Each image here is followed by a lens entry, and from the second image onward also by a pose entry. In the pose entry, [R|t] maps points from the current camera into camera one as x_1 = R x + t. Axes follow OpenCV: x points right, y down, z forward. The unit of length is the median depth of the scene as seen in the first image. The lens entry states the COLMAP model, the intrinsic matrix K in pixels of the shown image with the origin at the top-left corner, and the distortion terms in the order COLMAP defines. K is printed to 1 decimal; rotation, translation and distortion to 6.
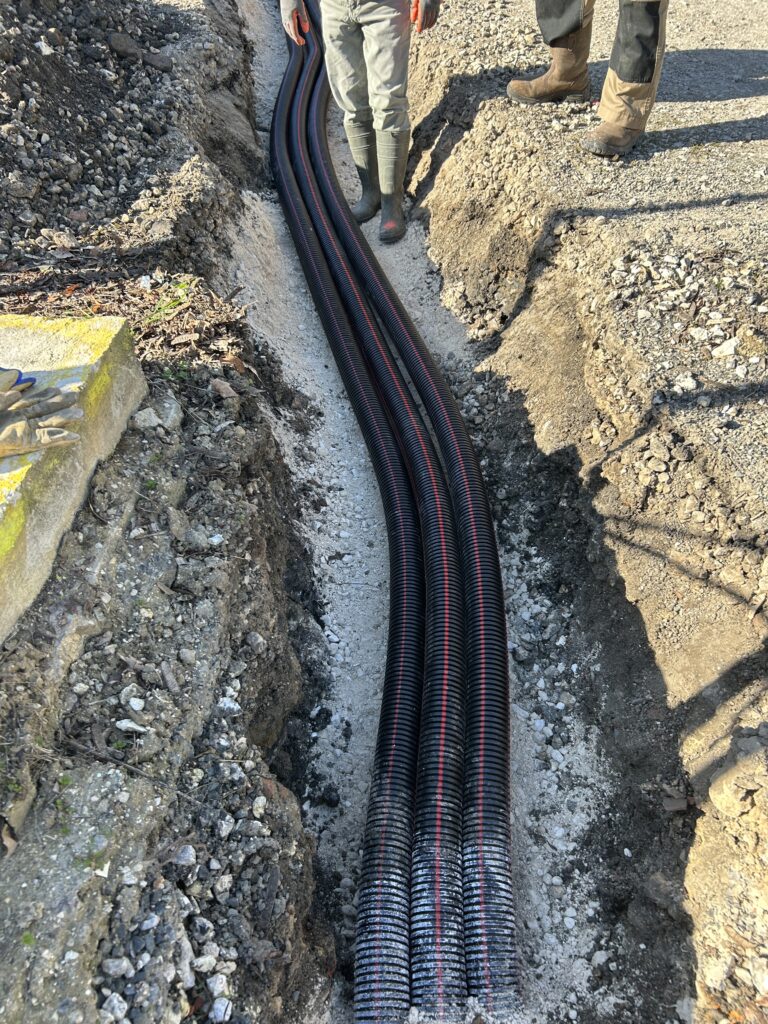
lens RADIAL K [[772.6, 0, 384.0], [0, 772.6, 519.3], [0, 0, 1]] dist [0.042186, -0.050634]
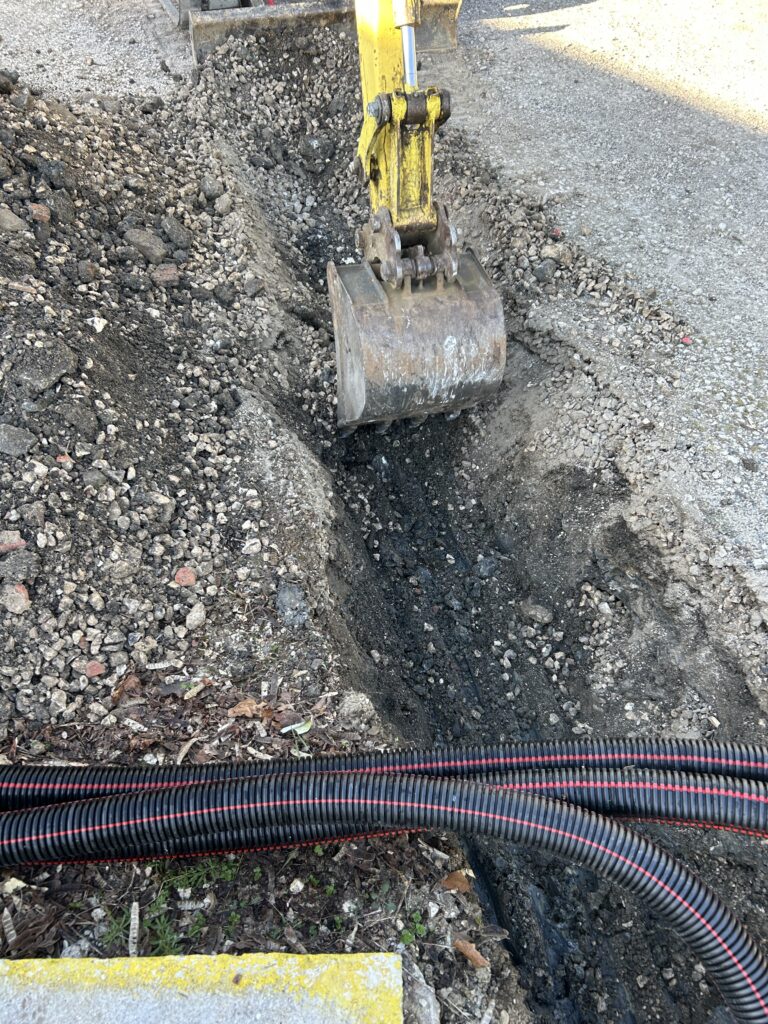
lens RADIAL K [[772.6, 0, 388.7], [0, 772.6, 530.5], [0, 0, 1]] dist [0.042186, -0.050634]
pose [[0.991072, -0.043841, 0.125910, -0.322947], [0.034487, 0.996547, 0.075532, -0.585038], [-0.128787, -0.070515, 0.989162, 0.147515]]
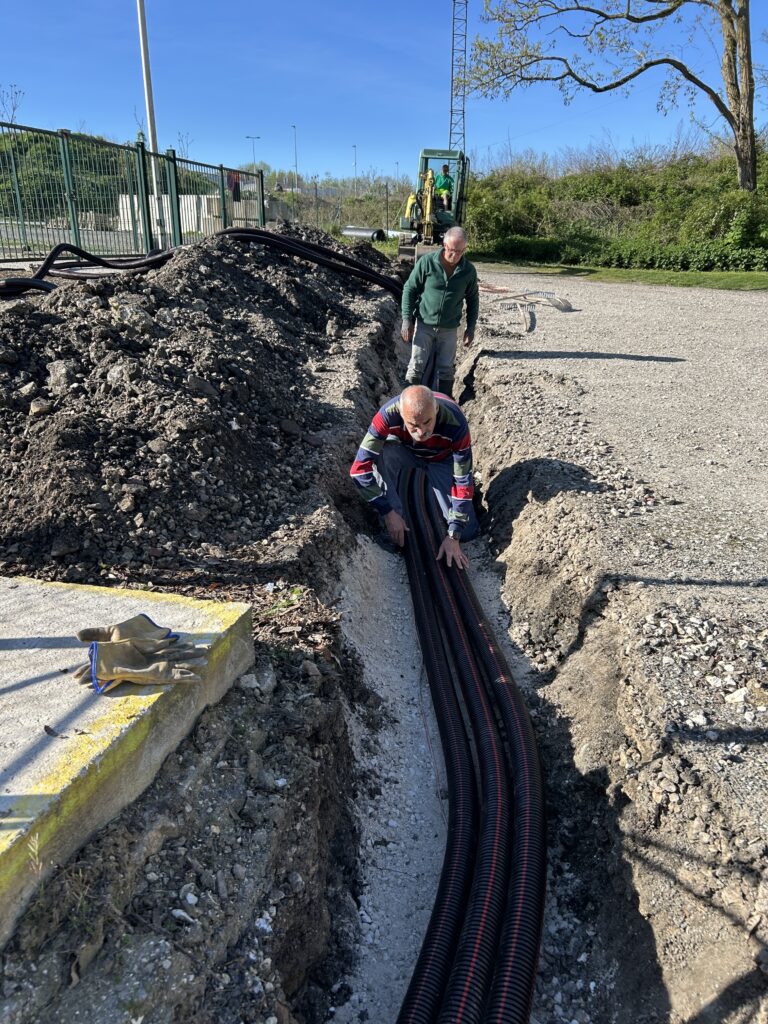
lens RADIAL K [[772.6, 0, 379.4], [0, 772.6, 520.6], [0, 0, 1]] dist [0.042186, -0.050634]
pose [[0.983471, 0.100818, -0.150399, 0.057242], [-0.154678, 0.899591, -0.408425, 0.094444], [0.094121, 0.424938, 0.900316, -0.194554]]
